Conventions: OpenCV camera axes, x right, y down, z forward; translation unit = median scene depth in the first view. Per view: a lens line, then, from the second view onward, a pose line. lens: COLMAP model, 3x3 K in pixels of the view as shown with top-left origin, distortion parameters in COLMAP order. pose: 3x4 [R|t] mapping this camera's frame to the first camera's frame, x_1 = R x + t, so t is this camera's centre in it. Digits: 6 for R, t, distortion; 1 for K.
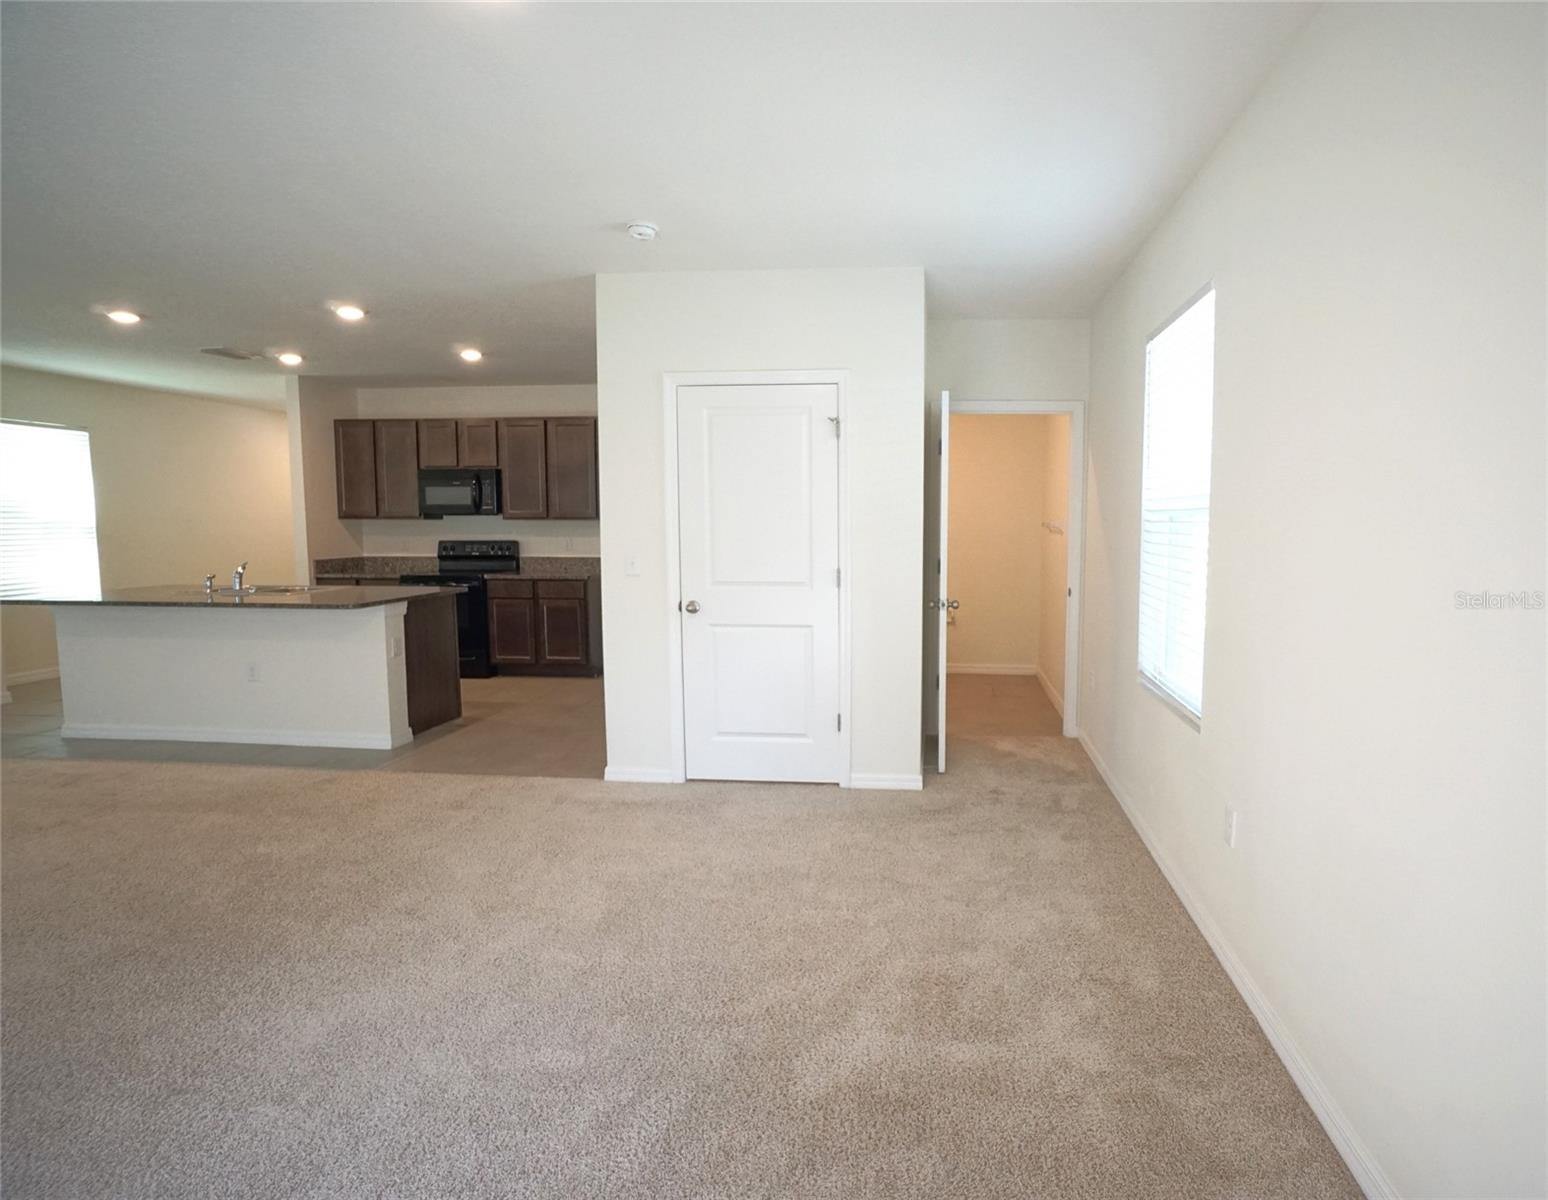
lens RADIAL K [[815.1, 0, 875.8], [0, 815.1, 591.9], [0, 0, 1]] dist [-0.003485, 0.001649]
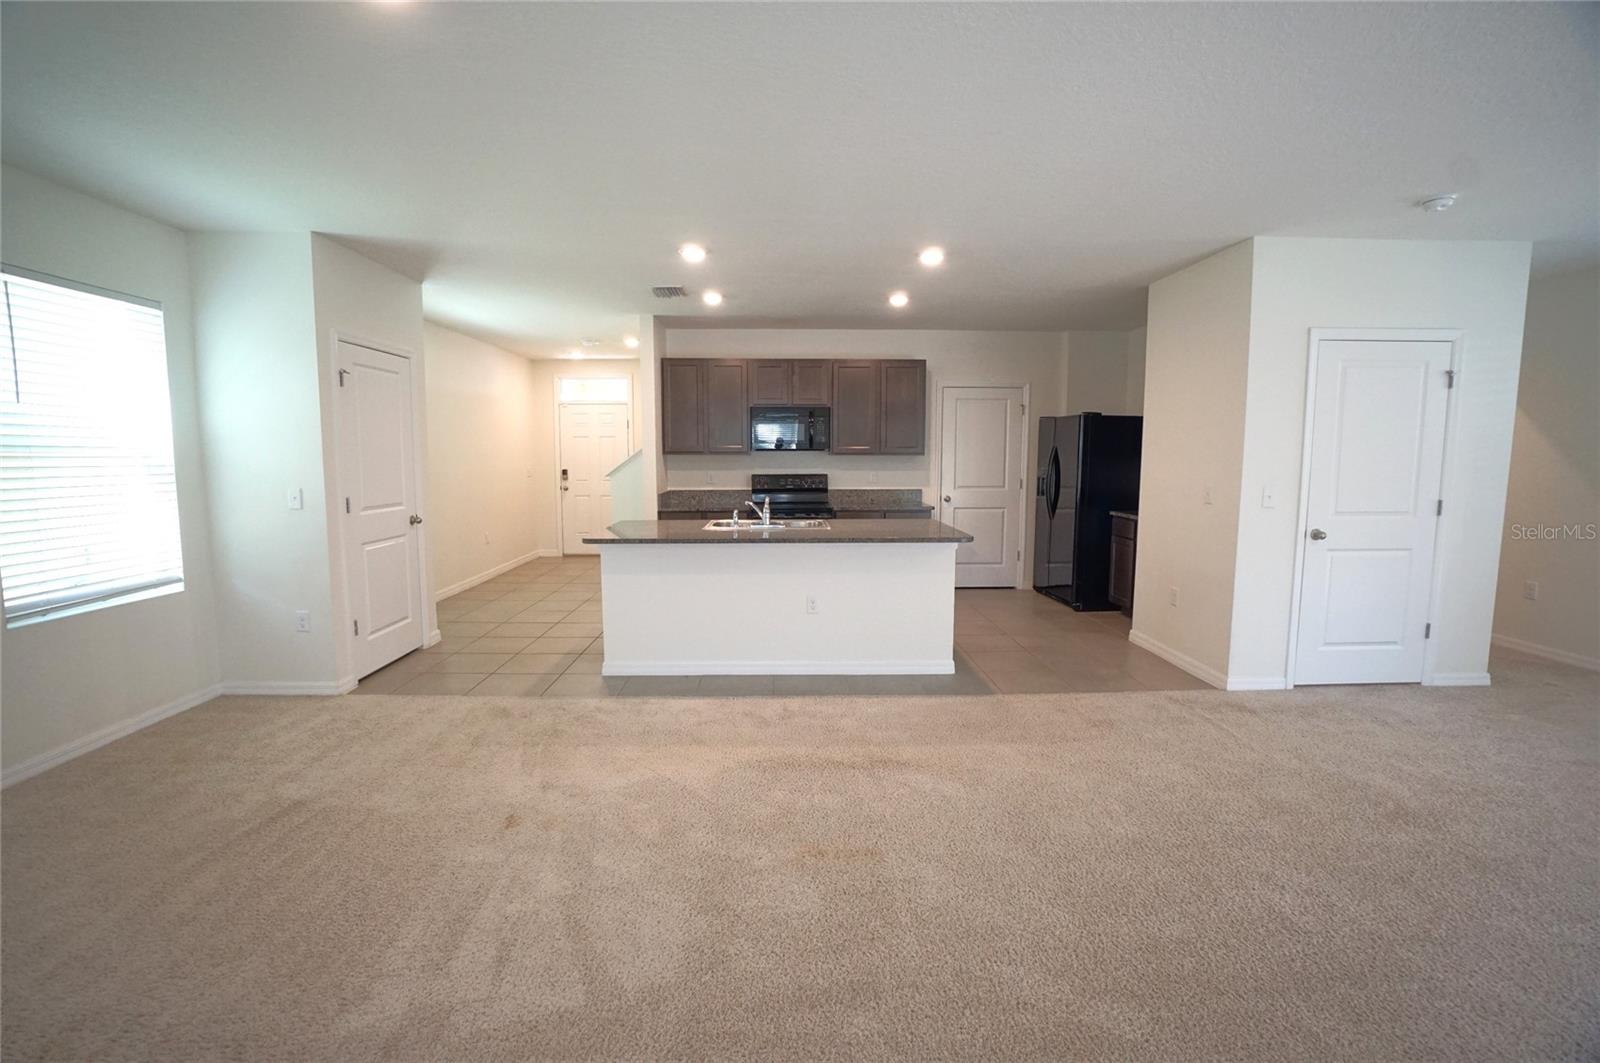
lens RADIAL K [[714.6, 0, 814.5], [0, 714.6, 523.6], [0, 0, 1]] dist [-0.000186, 0.001160]
pose [[0.988092, -0.014872, 0.153142, -0.636302], [0.013072, 0.999833, 0.012752, -0.011021], [-0.153306, -0.010598, 0.988122, 0.072355]]
